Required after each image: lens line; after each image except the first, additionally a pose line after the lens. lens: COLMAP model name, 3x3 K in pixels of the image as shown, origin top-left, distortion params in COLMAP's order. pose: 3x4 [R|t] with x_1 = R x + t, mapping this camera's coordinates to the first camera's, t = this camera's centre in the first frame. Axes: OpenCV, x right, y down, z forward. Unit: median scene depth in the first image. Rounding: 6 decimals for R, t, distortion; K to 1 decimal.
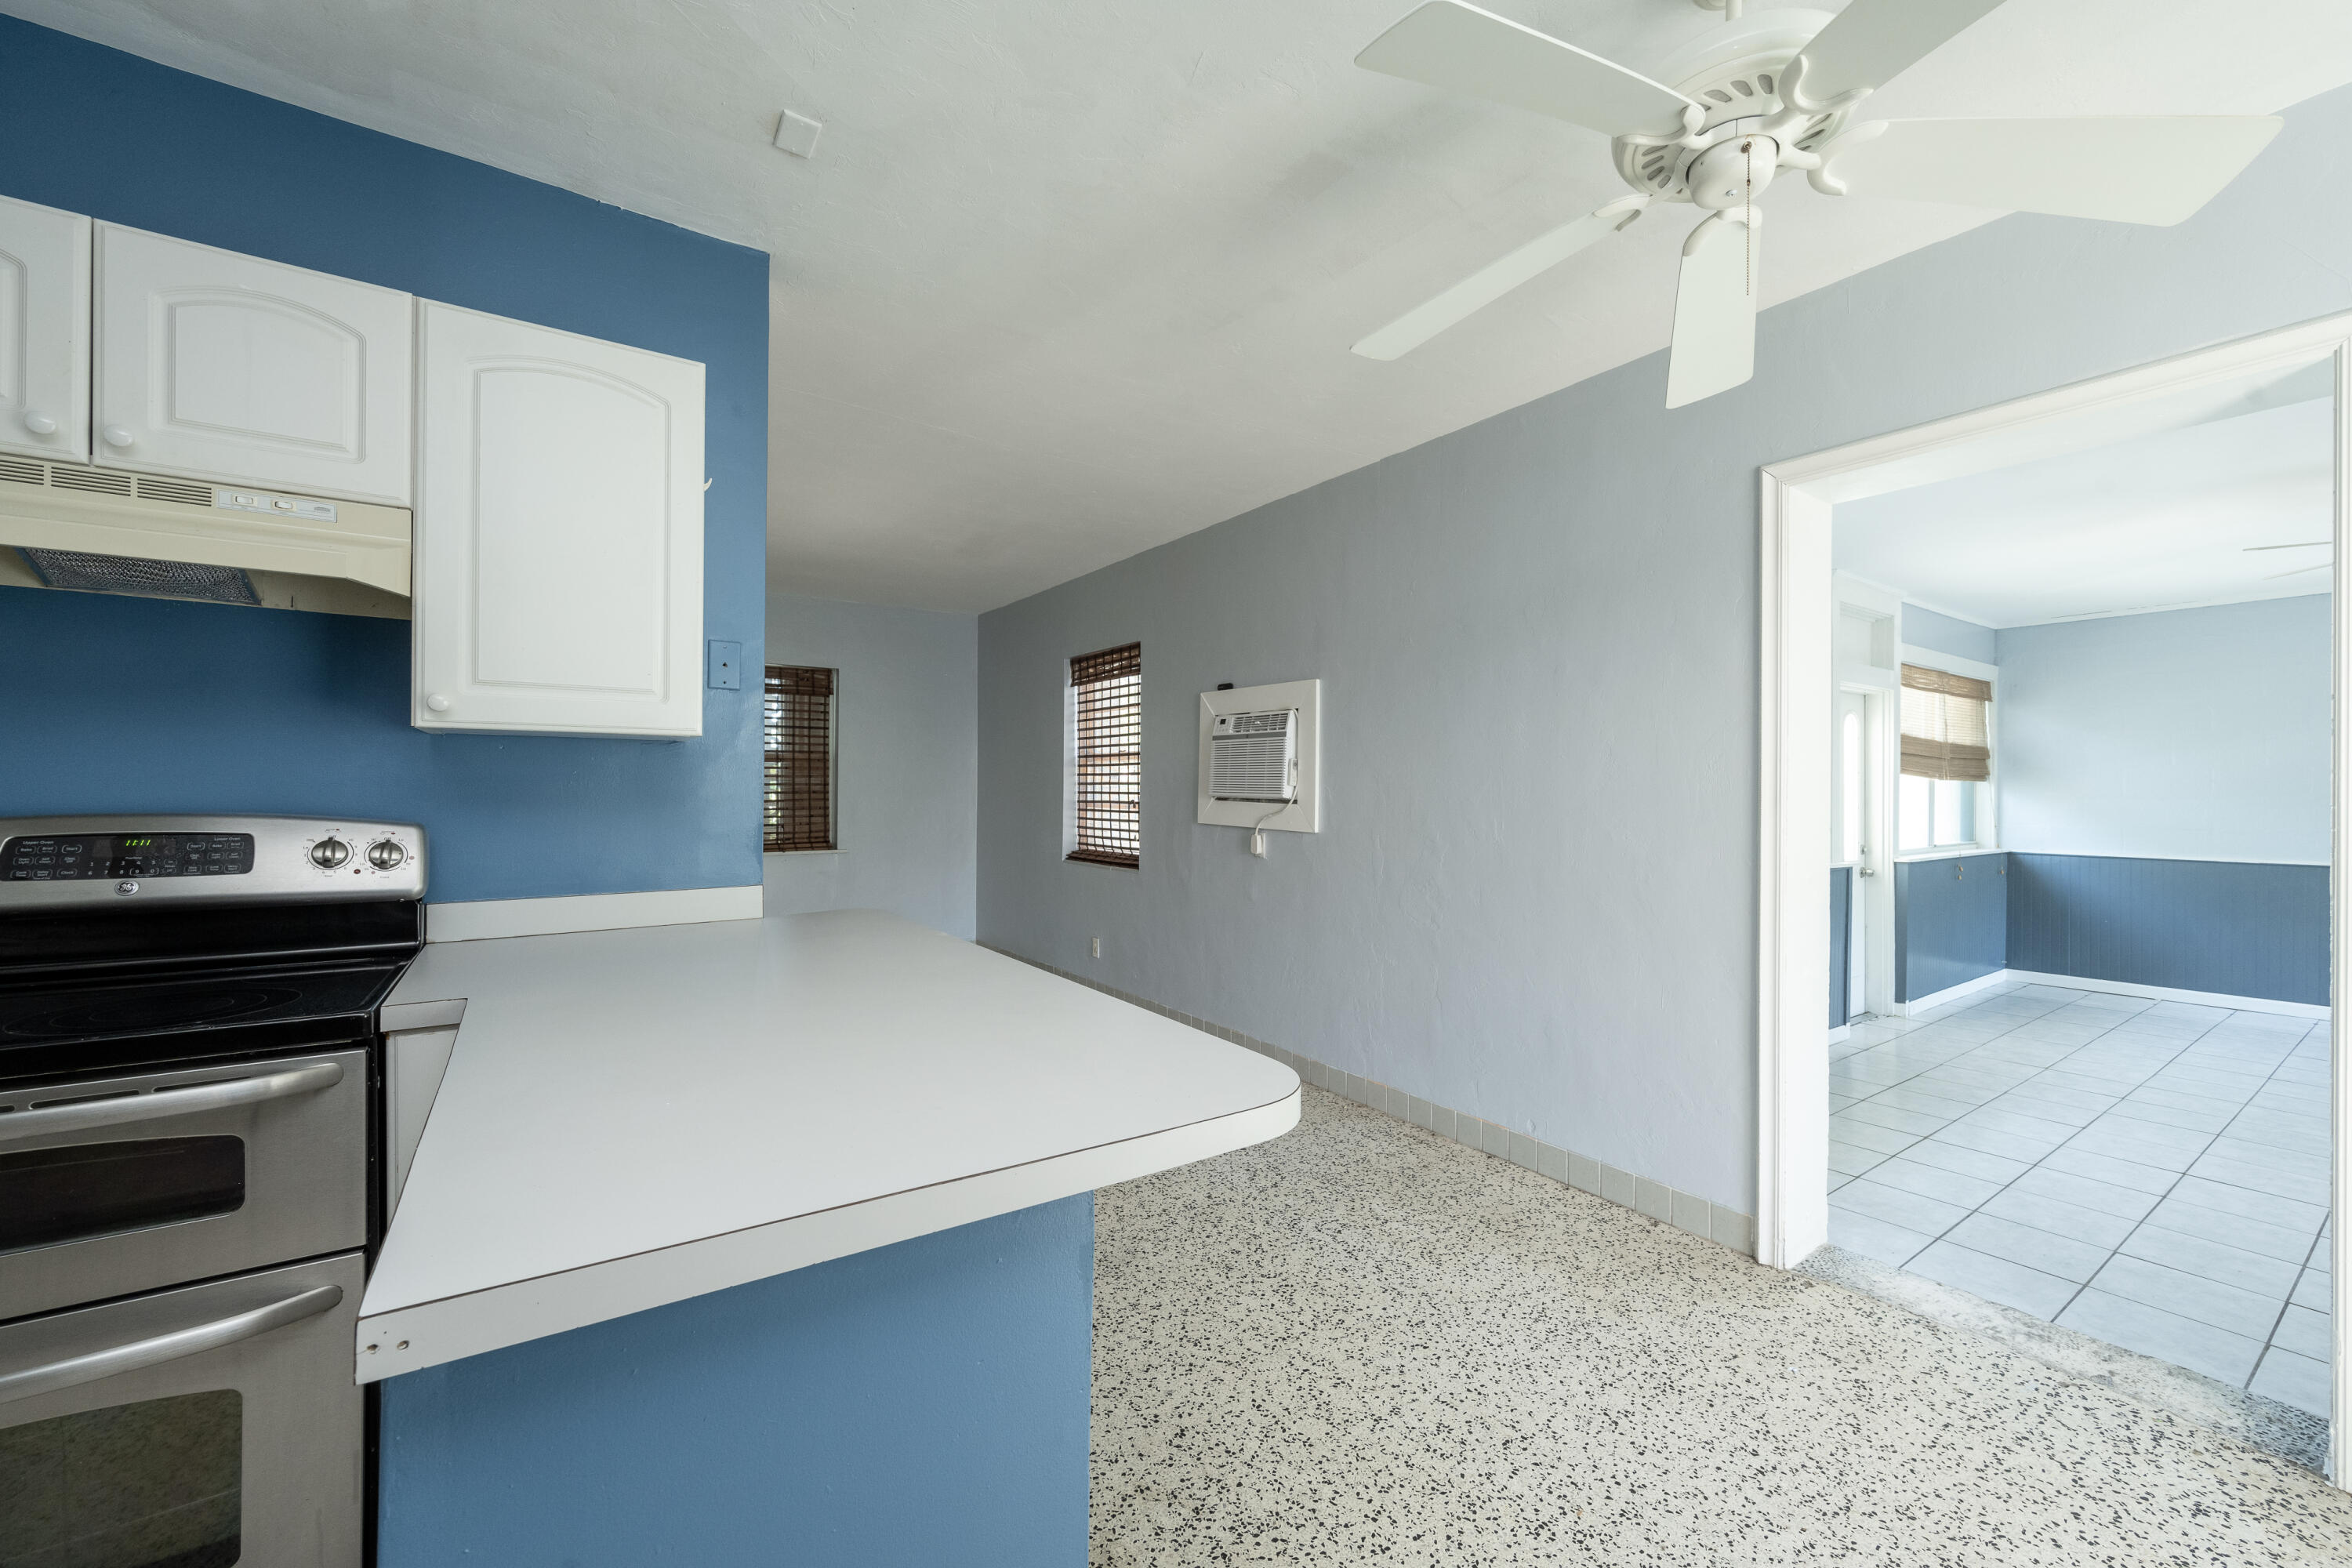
lens RADIAL K [[929.2, 0, 1186.7], [0, 929.2, 785.5], [0, 0, 1]] dist [-0.006314, 0.000410]
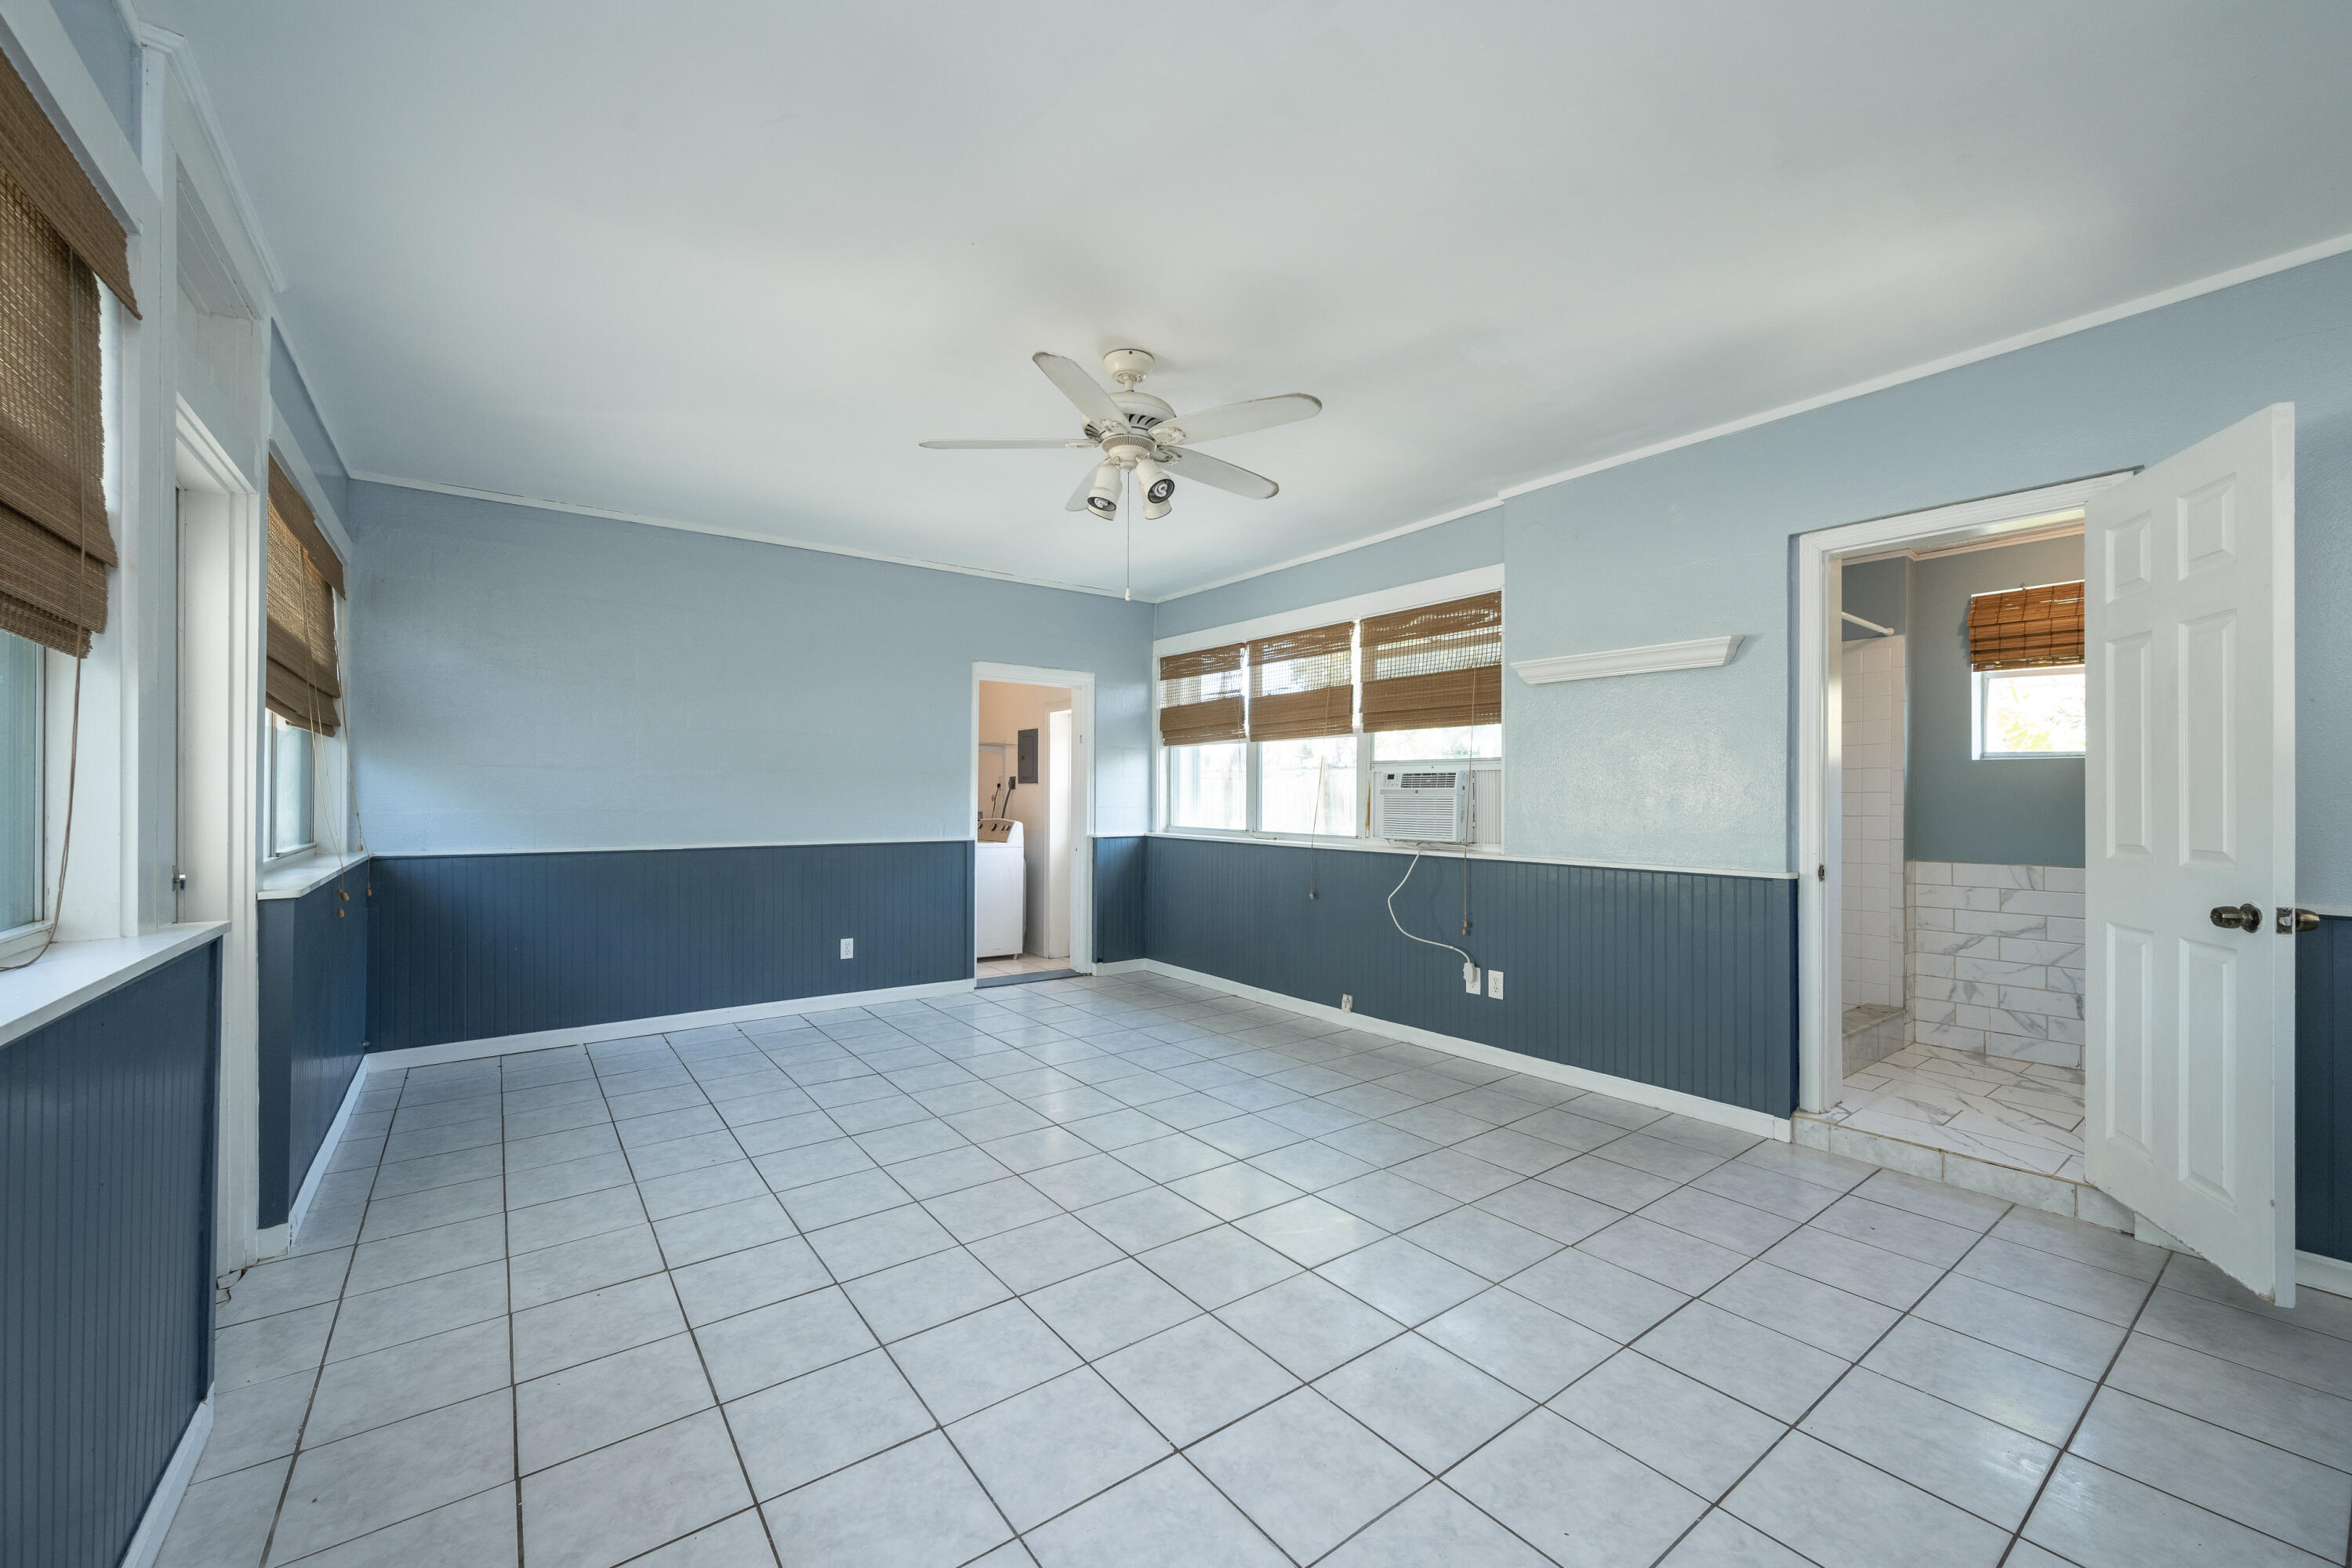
lens RADIAL K [[929.2, 0, 1180.1], [0, 929.2, 788.1], [0, 0, 1]] dist [-0.006314, 0.000410]
pose [[-0.029785, -0.001115, 0.999556, 0.450201], [-0.006866, 0.999976, 0.000911, 0.037597], [-0.999533, -0.006835, -0.029792, 0.807635]]
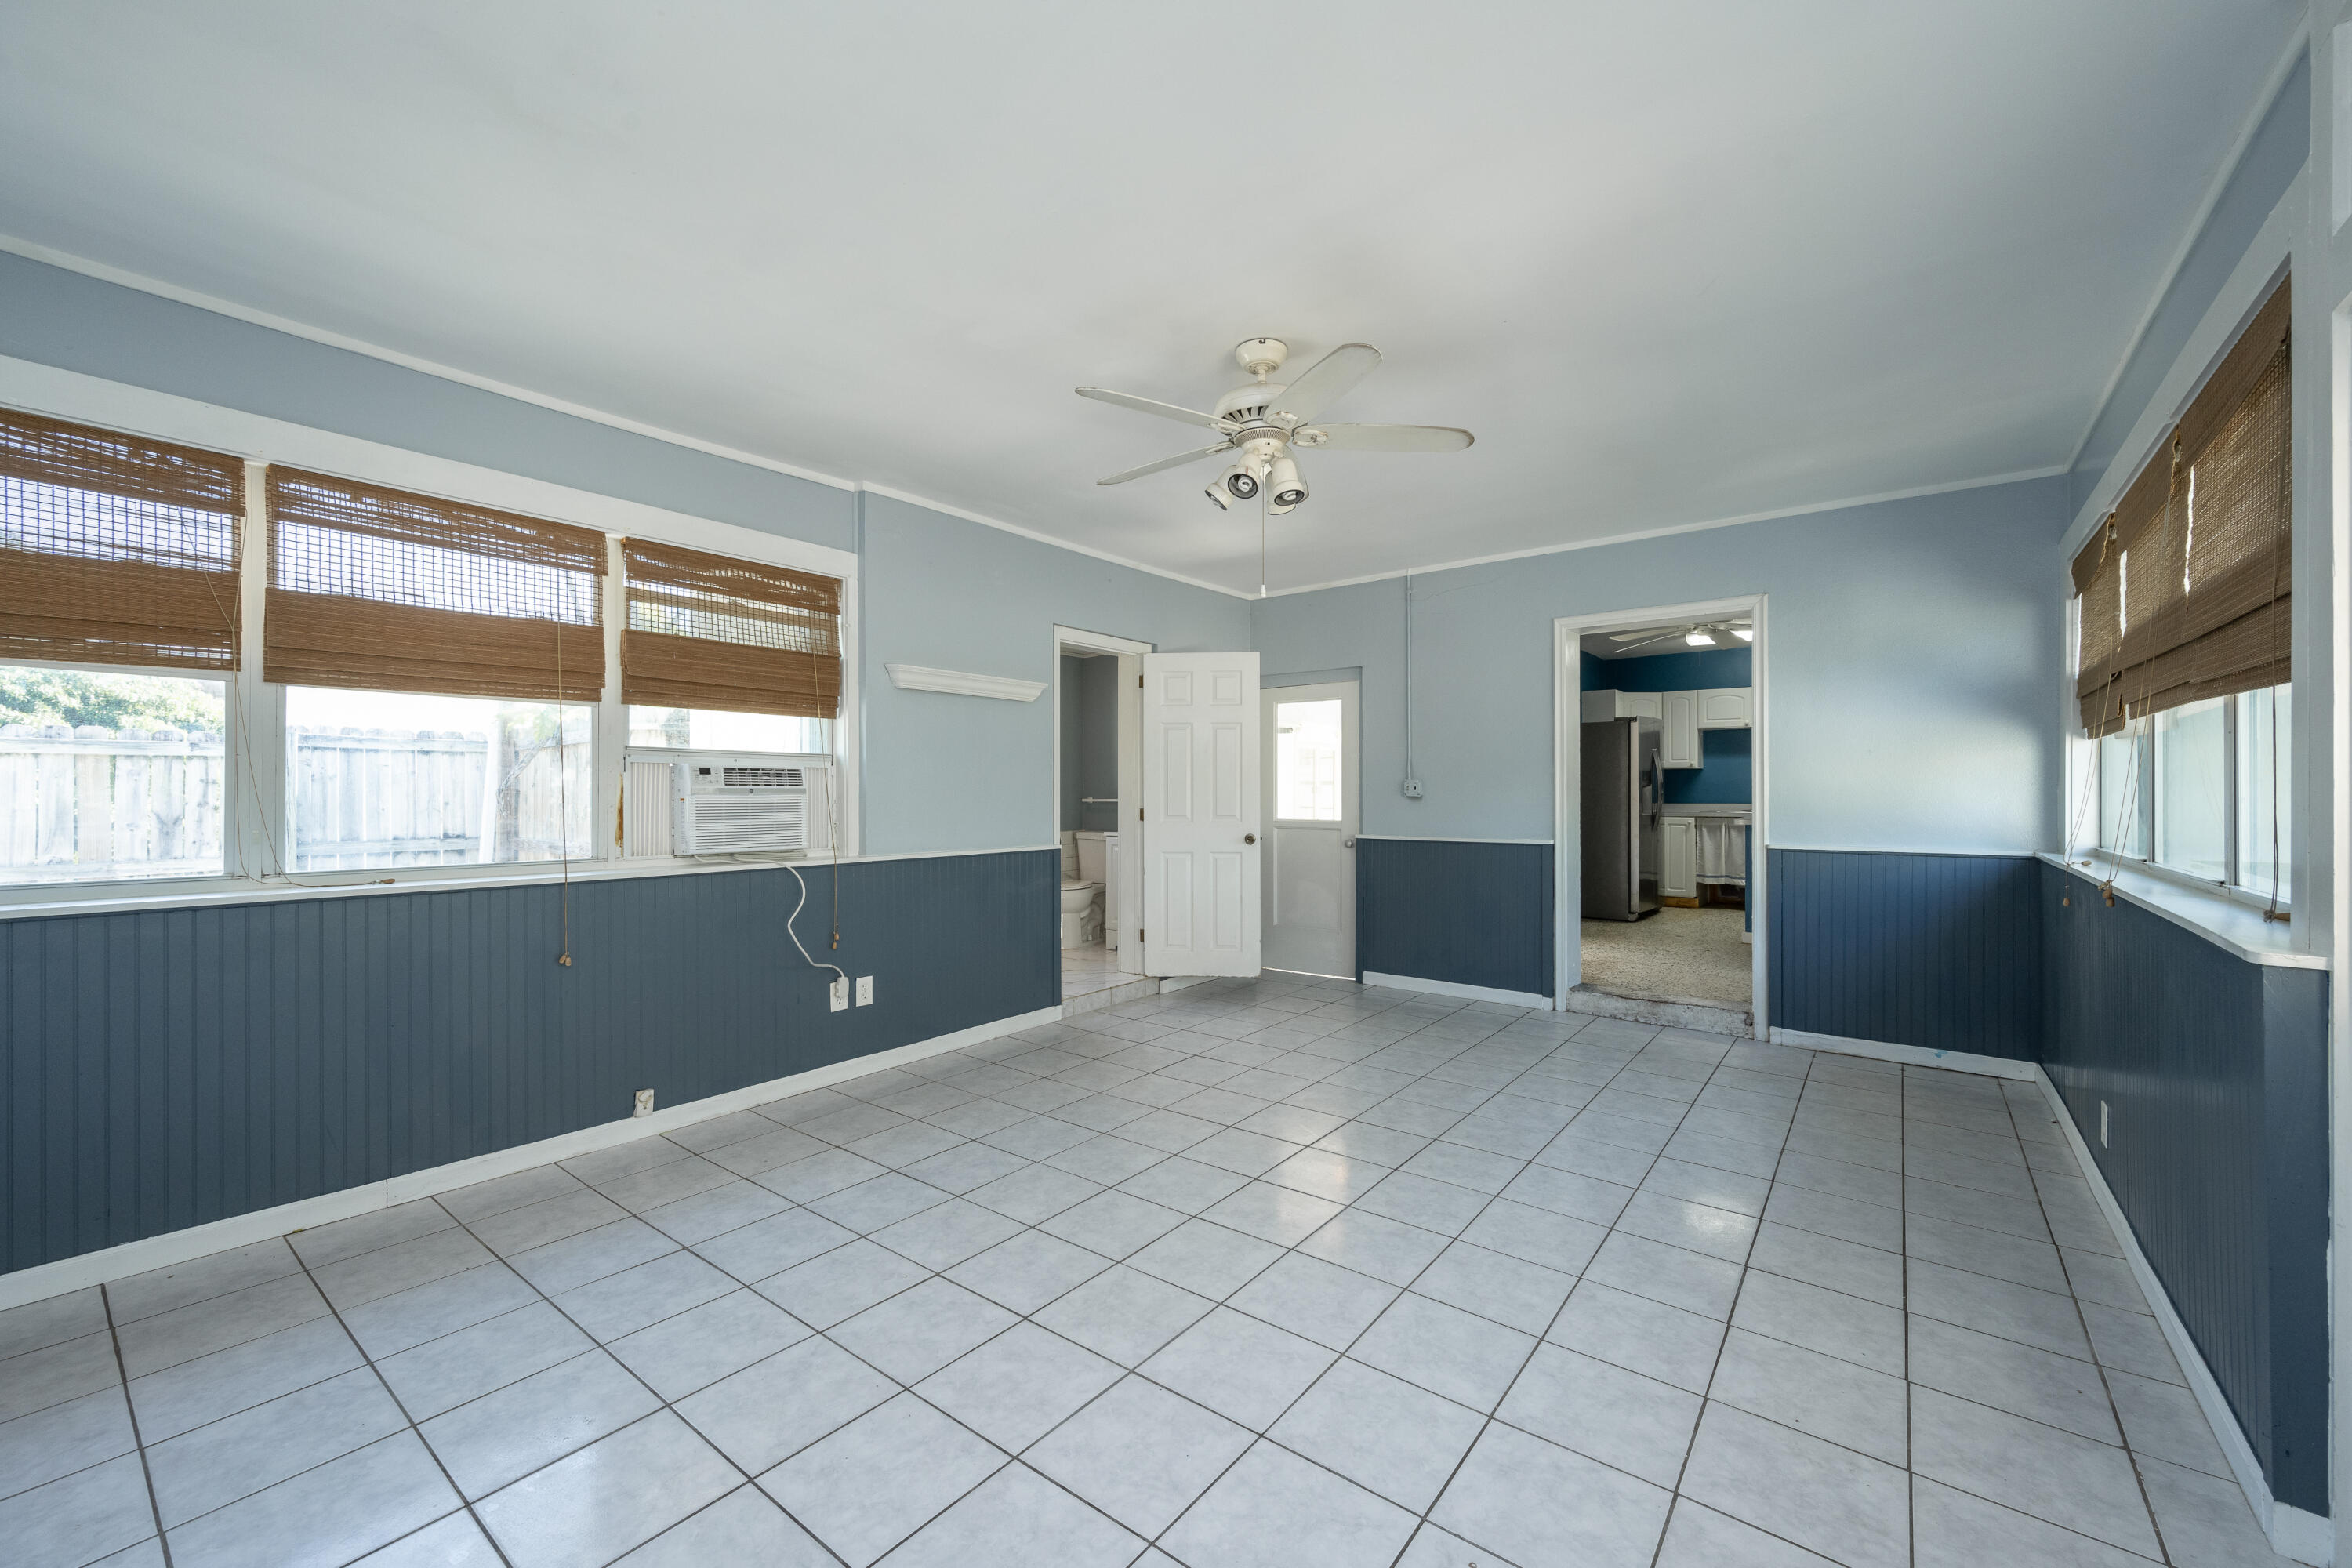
lens RADIAL K [[929.2, 0, 1193.0], [0, 929.2, 792.9], [0, 0, 1]] dist [-0.006314, 0.000410]
pose [[-0.950948, -0.007149, -0.309269, 1.409801], [-0.005343, 0.999963, -0.006684, 0.046190], [0.309305, -0.004704, -0.950951, 1.457835]]
